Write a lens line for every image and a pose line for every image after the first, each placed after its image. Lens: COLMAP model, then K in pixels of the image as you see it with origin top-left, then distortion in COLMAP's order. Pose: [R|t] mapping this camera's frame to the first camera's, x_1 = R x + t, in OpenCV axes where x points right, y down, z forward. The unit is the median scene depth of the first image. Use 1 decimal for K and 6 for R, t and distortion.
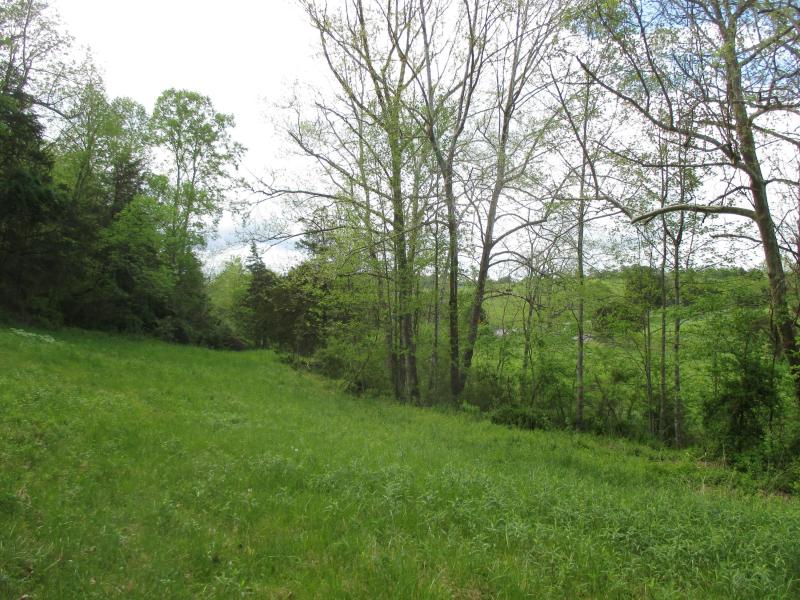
lens RADIAL K [[669.8, 0, 400.1], [0, 669.8, 290.3], [0, 0, 1]] dist [-0.023979, 0.007703]
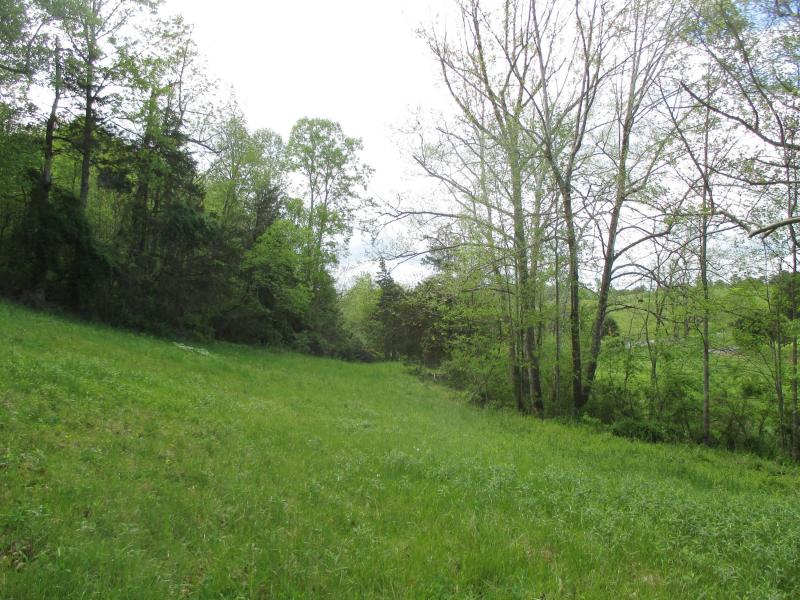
lens RADIAL K [[669.8, 0, 401.1], [0, 669.8, 288.4], [0, 0, 1]] dist [-0.023979, 0.007703]
pose [[0.982174, -0.016791, -0.187224, 0.010283], [0.012897, 0.999675, -0.021997, -0.004442], [0.187532, 0.019190, 0.982071, -0.041363]]
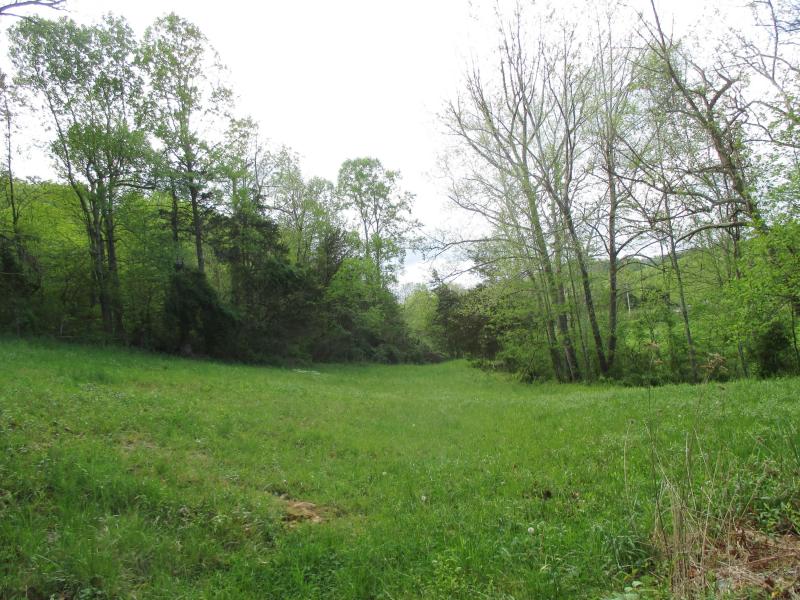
lens RADIAL K [[669.8, 0, 397.0], [0, 669.8, 296.5], [0, 0, 1]] dist [-0.023979, 0.007703]
pose [[0.947539, -0.167966, -0.271952, 0.071108], [0.168945, 0.985423, -0.019987, -0.030796], [0.271344, -0.027006, 0.962103, -0.340727]]
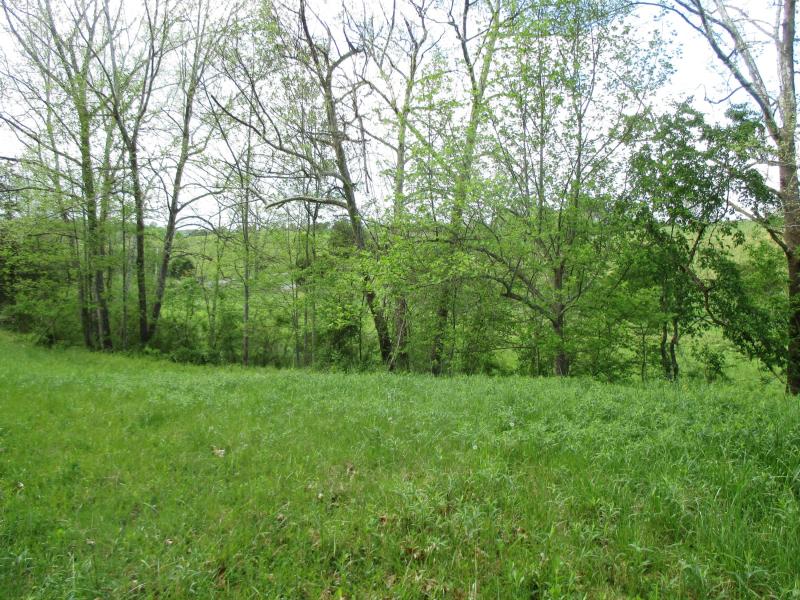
lens RADIAL K [[669.8, 0, 398.5], [0, 669.8, 293.4], [0, 0, 1]] dist [-0.023979, 0.007703]
pose [[0.915015, -0.019980, 0.402926, 0.020212], [-0.011926, 0.996997, 0.076522, -0.018620], [-0.403244, -0.074824, 0.912028, -0.195506]]
